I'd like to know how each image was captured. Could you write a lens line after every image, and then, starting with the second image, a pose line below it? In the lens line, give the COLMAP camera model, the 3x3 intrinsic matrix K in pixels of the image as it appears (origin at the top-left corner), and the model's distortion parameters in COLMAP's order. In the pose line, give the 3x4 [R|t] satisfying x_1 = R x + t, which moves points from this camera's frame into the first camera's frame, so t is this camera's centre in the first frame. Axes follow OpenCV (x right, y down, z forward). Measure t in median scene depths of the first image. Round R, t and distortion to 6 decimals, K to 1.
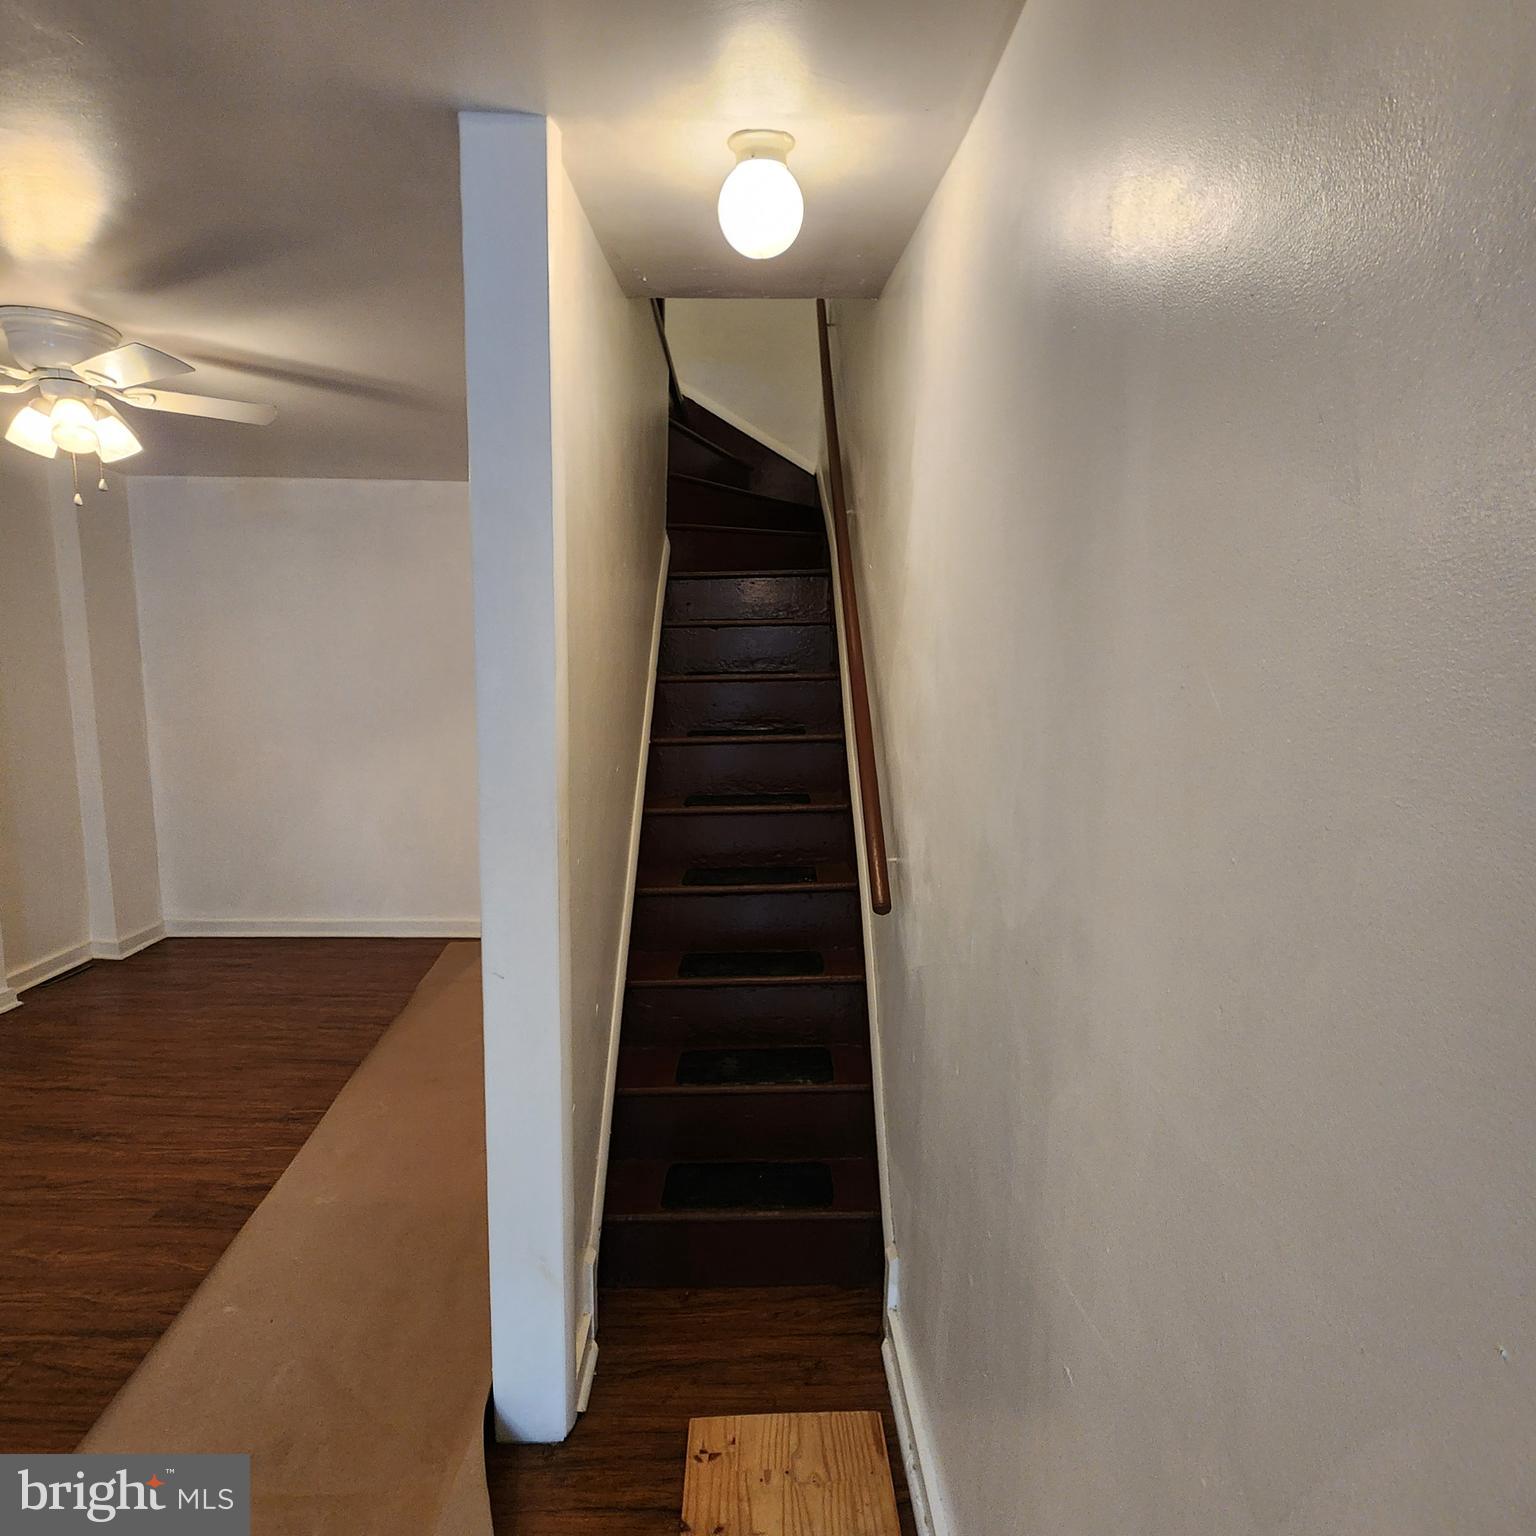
lens RADIAL K [[844.1, 0, 768.6], [0, 844.1, 770.6], [0, 0, 1]] dist [-0.001939, 0.001403]
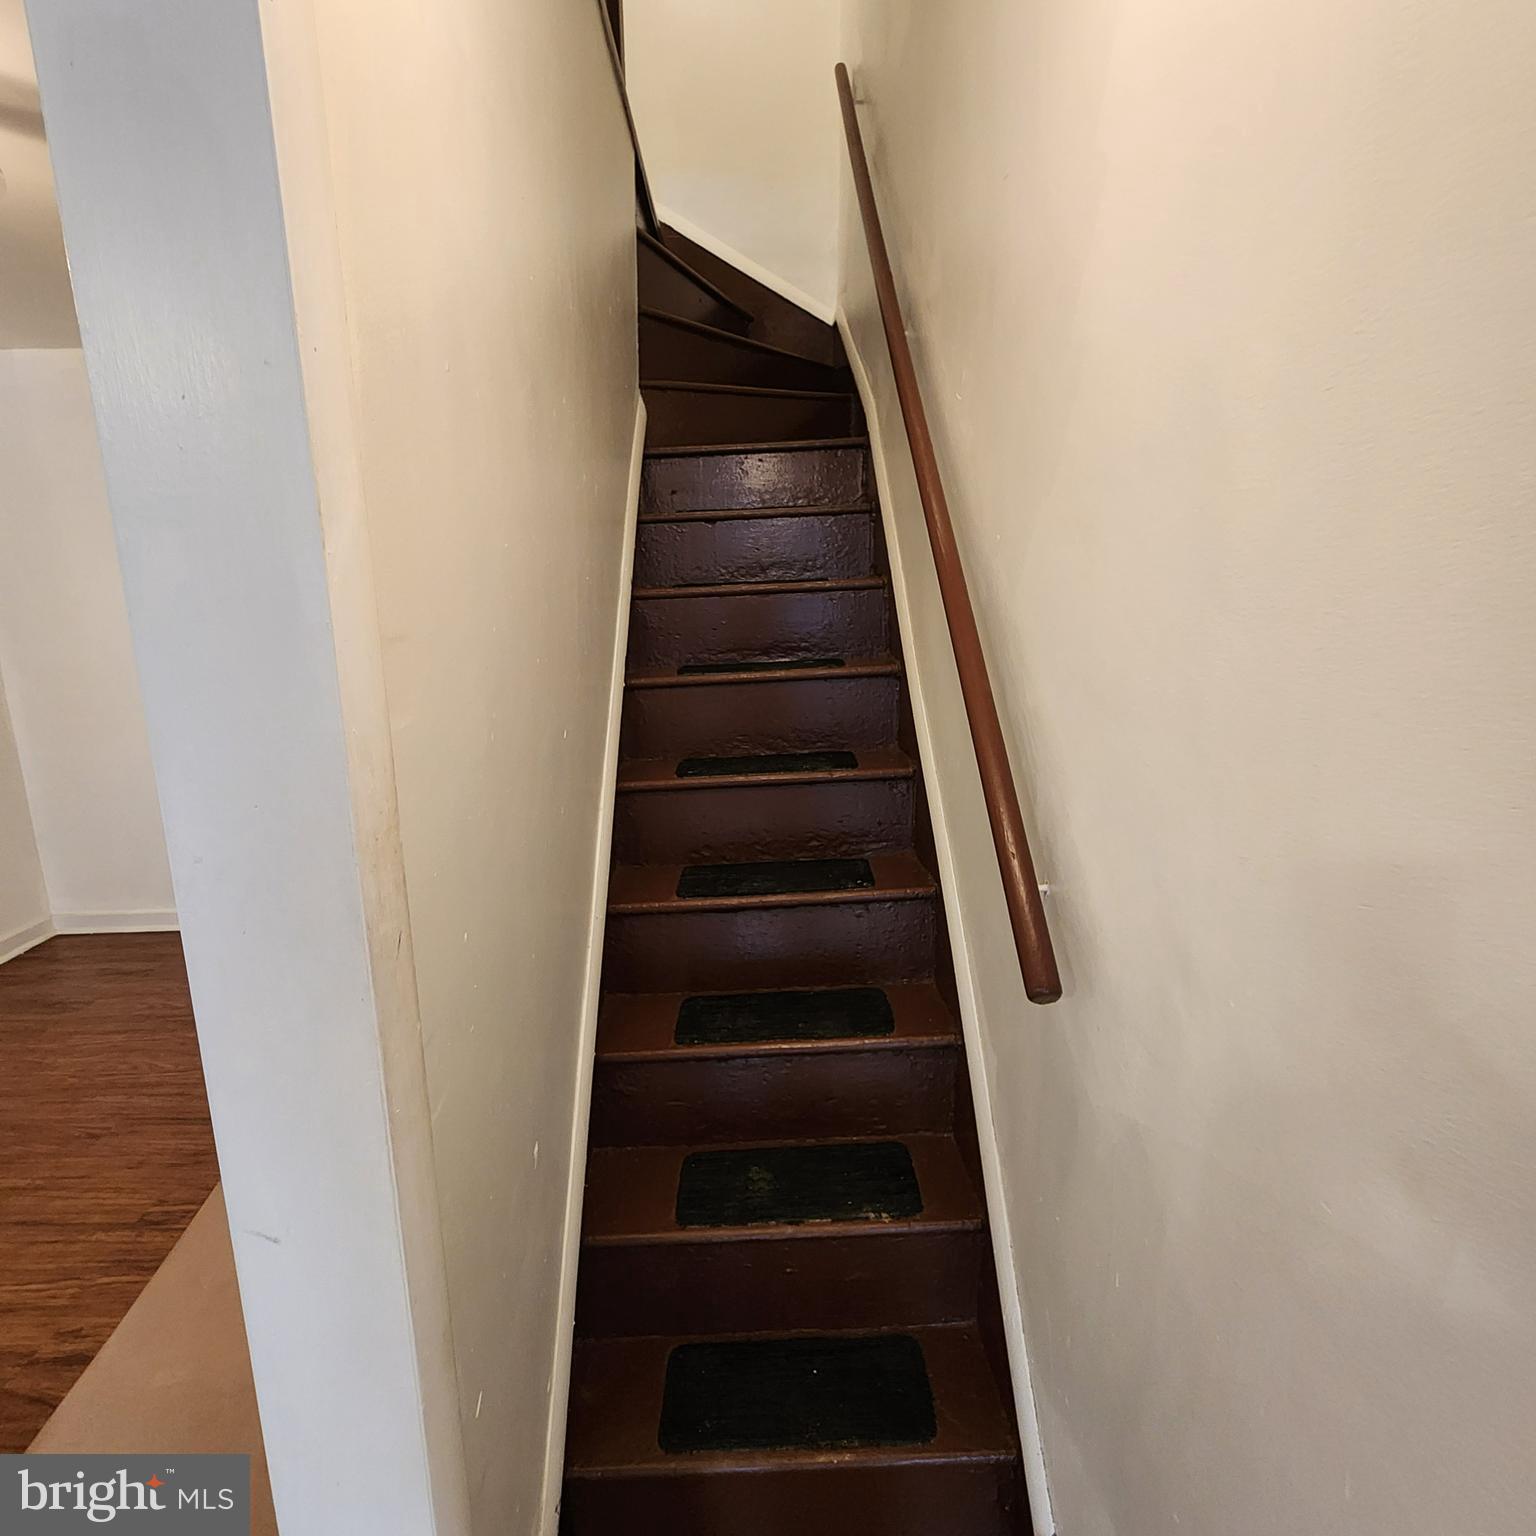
lens RADIAL K [[844.1, 0, 768.6], [0, 844.1, 770.6], [0, 0, 1]] dist [-0.001939, 0.001403]
pose [[0.999610, -0.027932, -0.000177, -0.021073], [0.027847, 0.996056, 0.084239, -0.016706], [-0.002177, -0.084212, 0.996446, 0.271895]]
